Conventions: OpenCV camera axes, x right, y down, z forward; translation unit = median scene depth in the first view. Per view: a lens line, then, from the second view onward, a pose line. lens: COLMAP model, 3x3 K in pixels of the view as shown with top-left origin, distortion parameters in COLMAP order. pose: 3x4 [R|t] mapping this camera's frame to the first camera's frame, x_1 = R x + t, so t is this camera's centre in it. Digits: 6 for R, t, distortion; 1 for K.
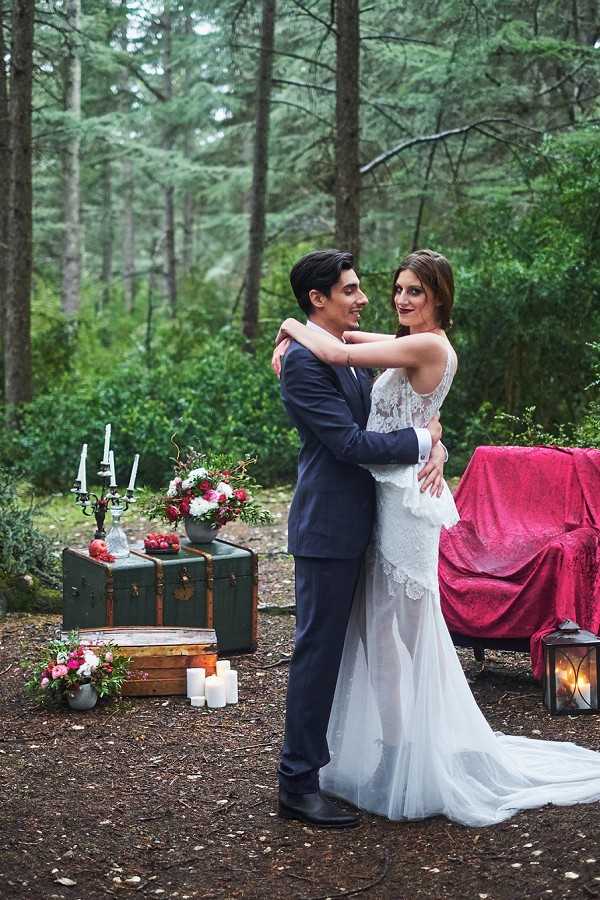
lens RADIAL K [[1446.1, 0, 300.0], [0, 1446.1, 450.0], [0, 0, 1]] dist [-0.014516, -0.079078]
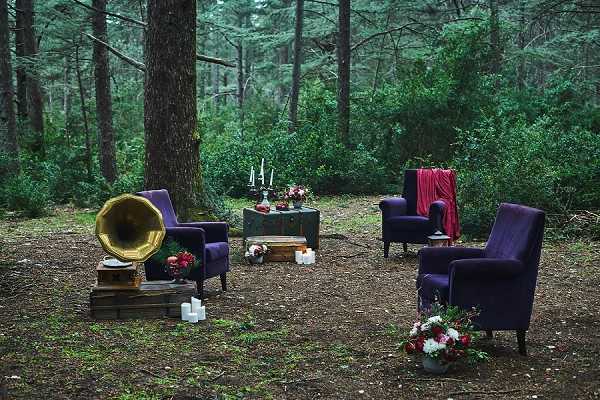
lens RADIAL K [[964.1, 0, 300.0], [0, 964.1, 200.0], [0, 0, 1]] dist [-0.014516, -0.079078]
pose [[0.999907, 0.007313, 0.011534, -0.085185], [-0.007251, 0.999959, -0.005461, 0.063229], [-0.011574, 0.005377, 0.999919, -0.724386]]
